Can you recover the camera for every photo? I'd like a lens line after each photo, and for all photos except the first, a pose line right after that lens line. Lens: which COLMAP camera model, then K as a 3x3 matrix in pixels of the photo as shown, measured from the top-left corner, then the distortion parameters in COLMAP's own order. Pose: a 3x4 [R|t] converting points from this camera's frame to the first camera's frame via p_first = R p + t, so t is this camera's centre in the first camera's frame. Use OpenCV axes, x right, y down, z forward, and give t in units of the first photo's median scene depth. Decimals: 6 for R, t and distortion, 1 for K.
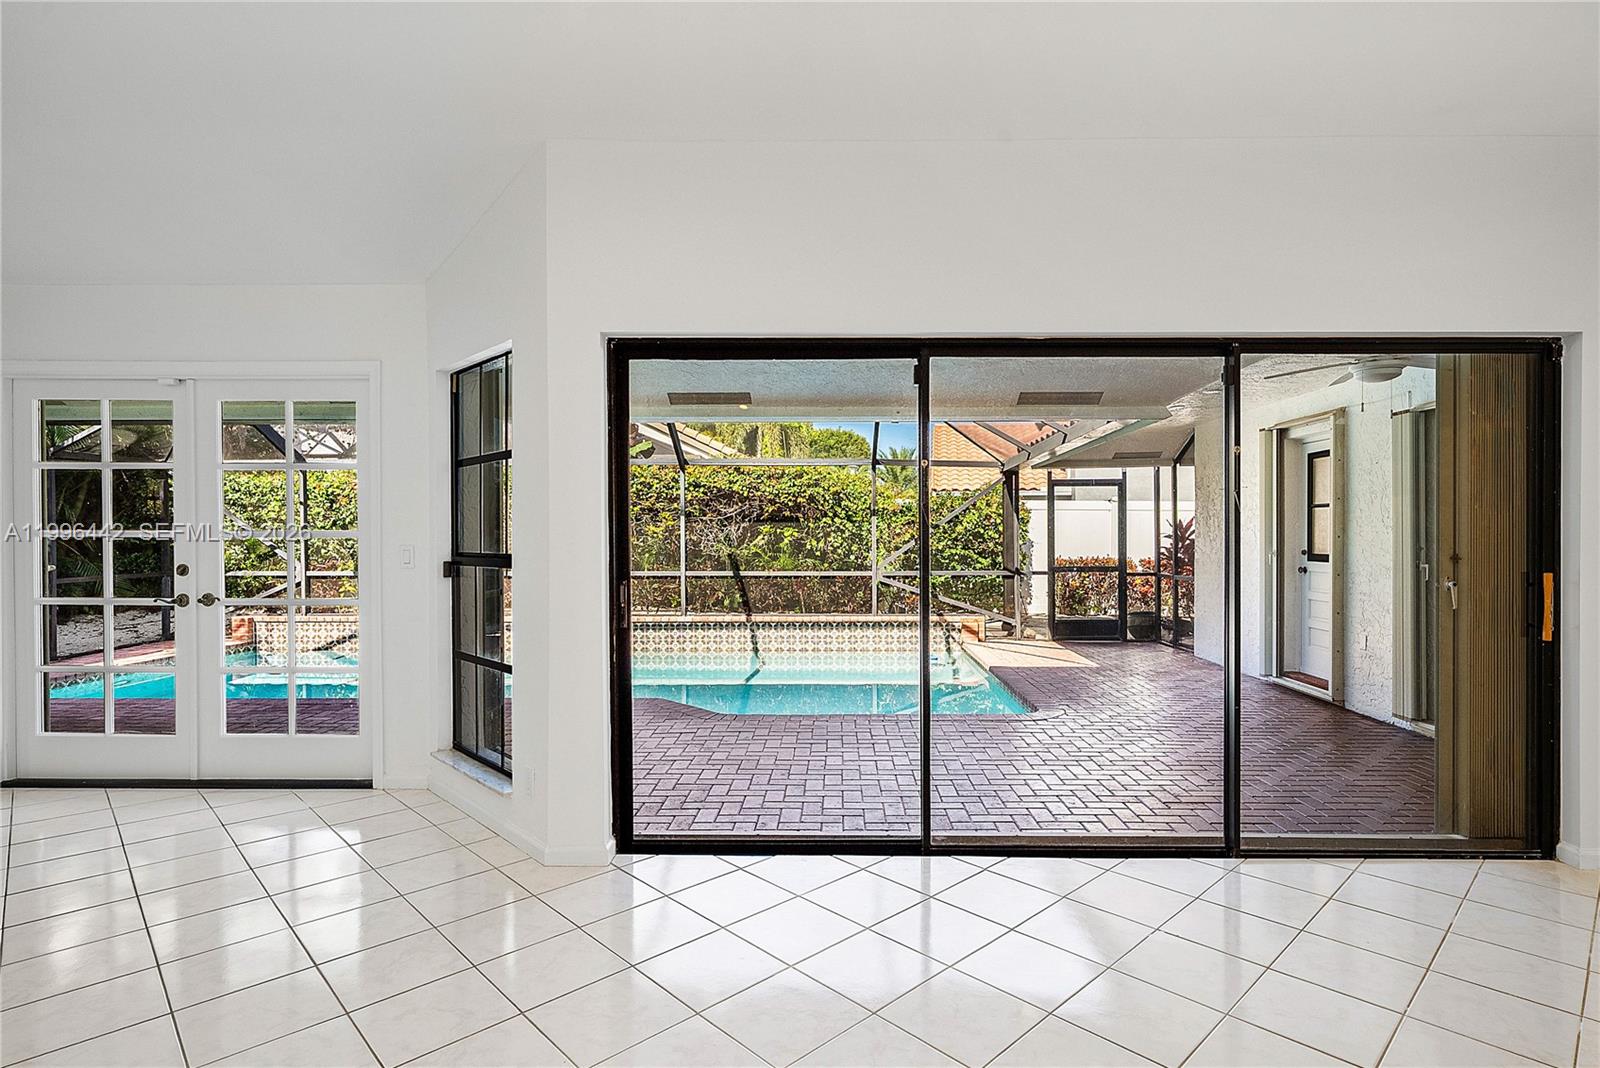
lens RADIAL K [[821.1, 0, 855.1], [0, 821.1, 536.2], [0, 0, 1]] dist [-0.000486, 0.001828]
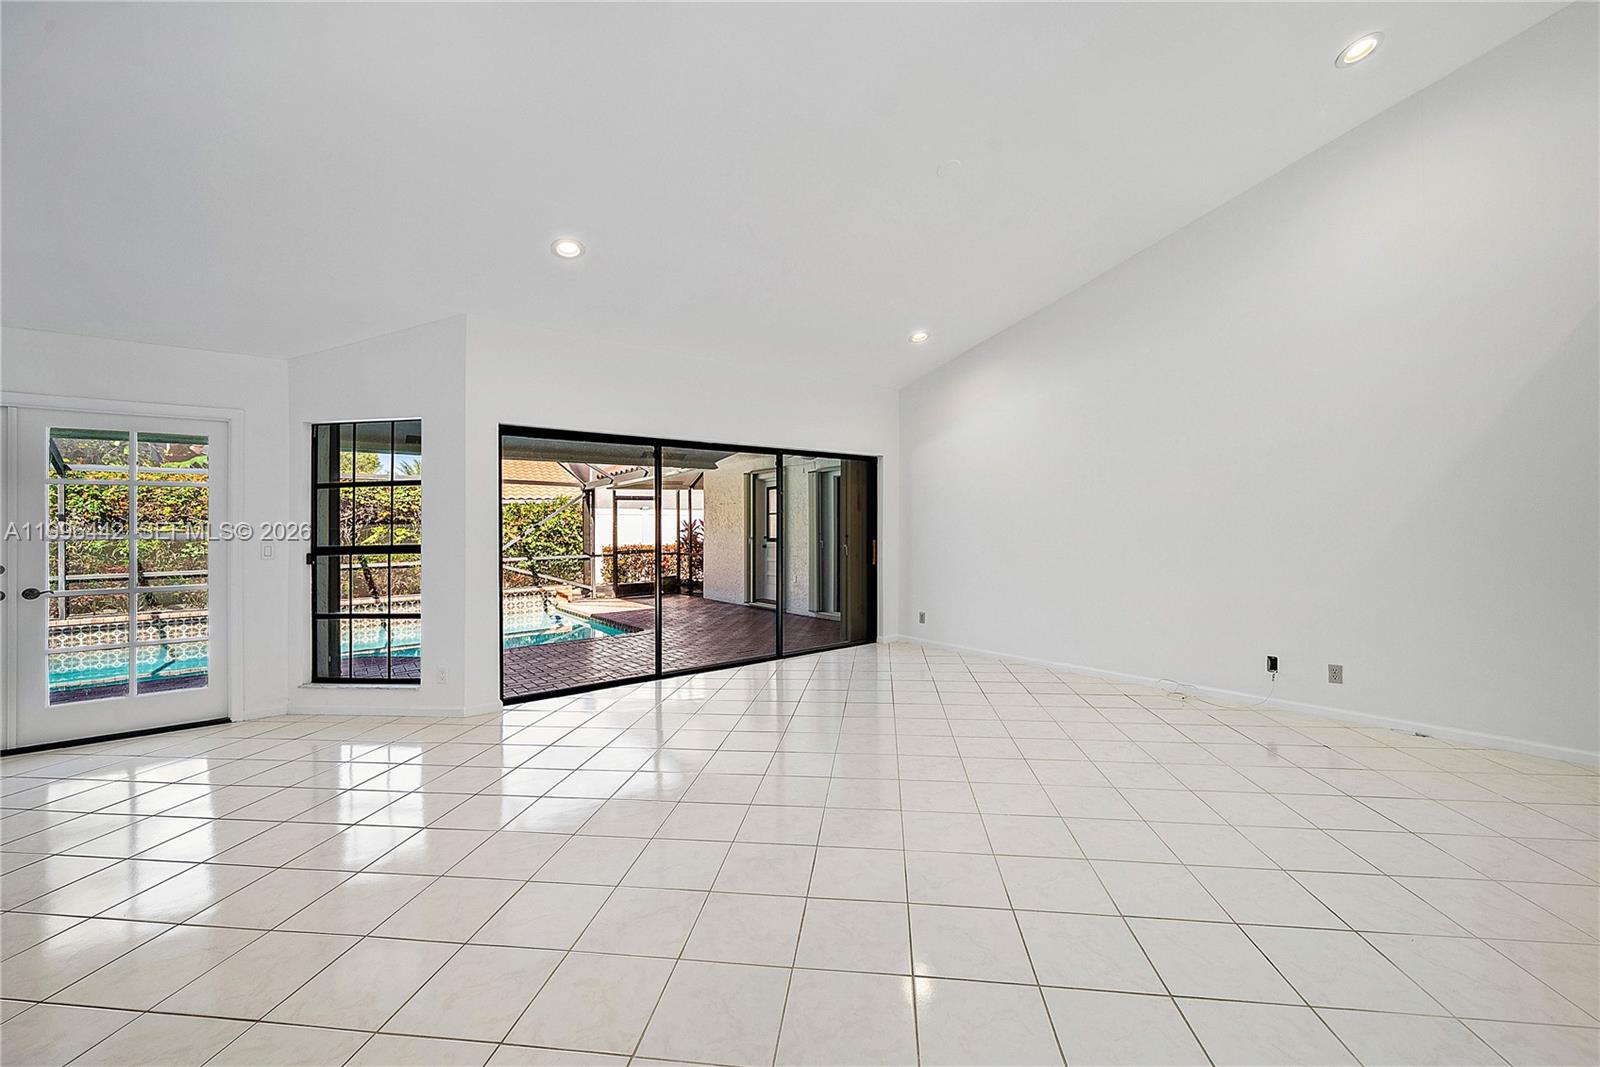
lens RADIAL K [[610.4, 0, 804.2], [0, 610.4, 527.8], [0, 0, 1]] dist [0.000194, 0.000099]
pose [[0.798153, -0.011995, 0.602335, -0.261007], [0.016455, 0.999863, -0.001893, 0.001303], [-0.602230, 0.011422, 0.798241, -0.227018]]
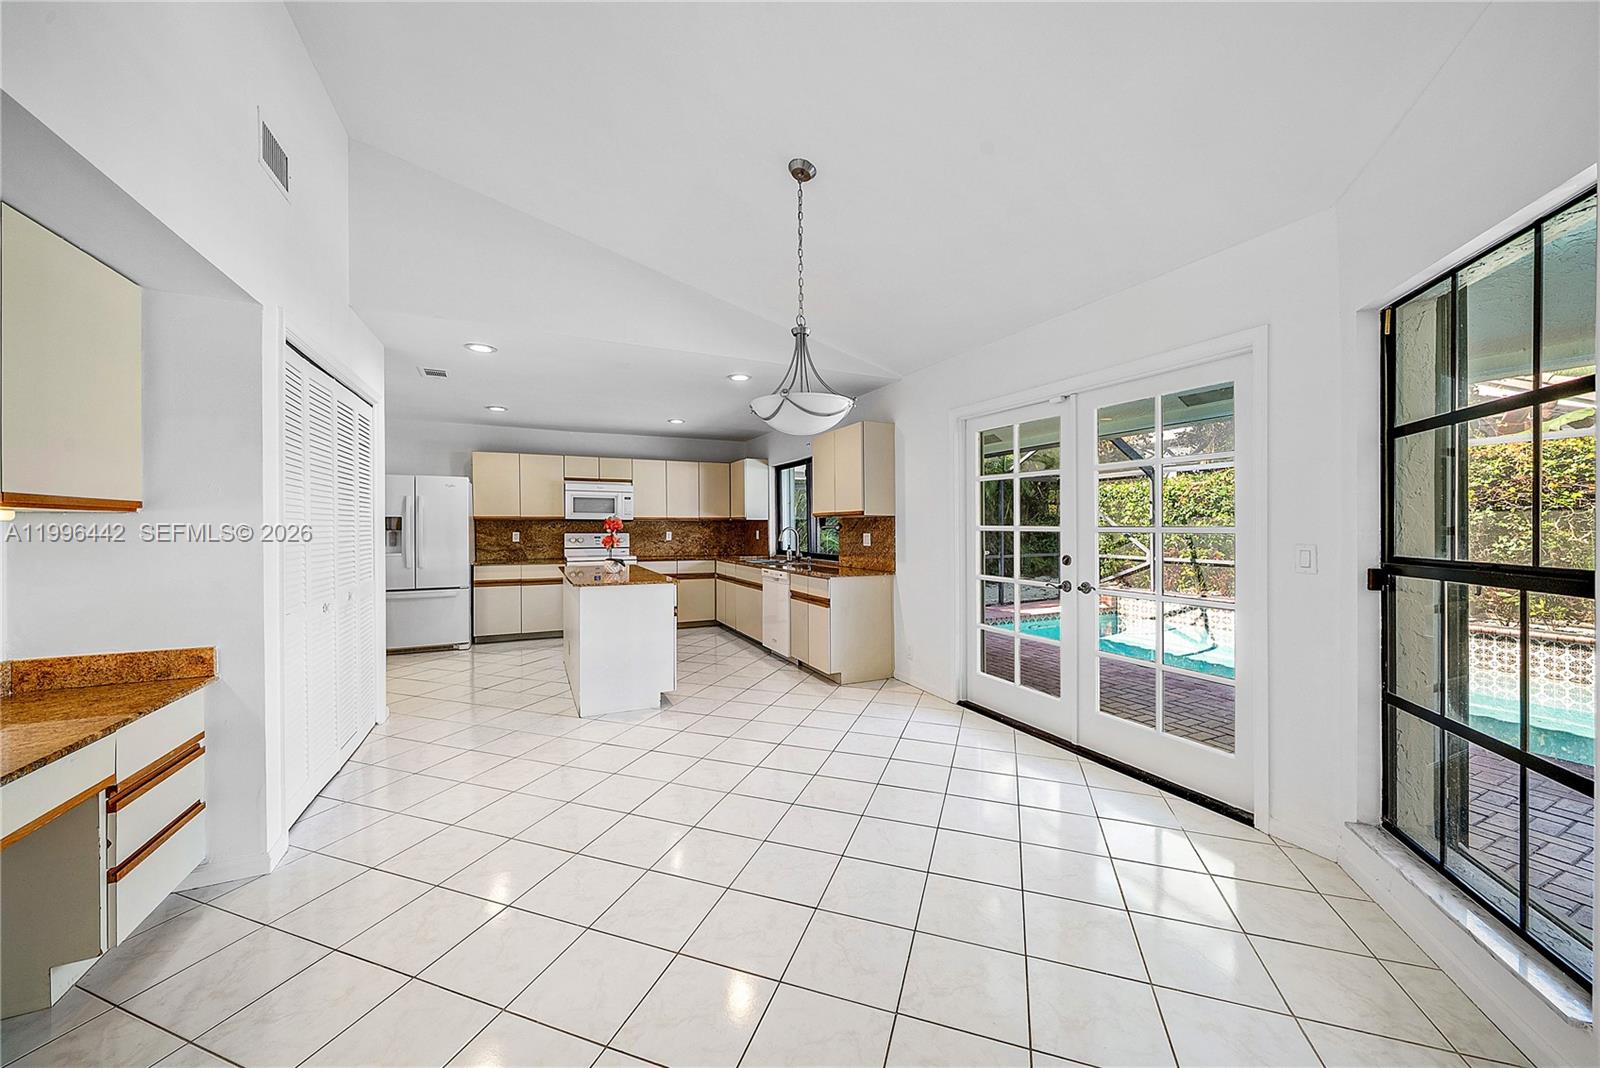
lens RADIAL K [[582.1, 0, 791.5], [0, 582.1, 528.1], [0, 0, 1]] dist [-0.000542, -0.000274]
pose [[0.422238, 0.002660, -0.906481, -0.143195], [-0.002659, 0.999995, 0.001696, -0.002774], [0.906481, 0.001694, 0.422243, 0.181237]]
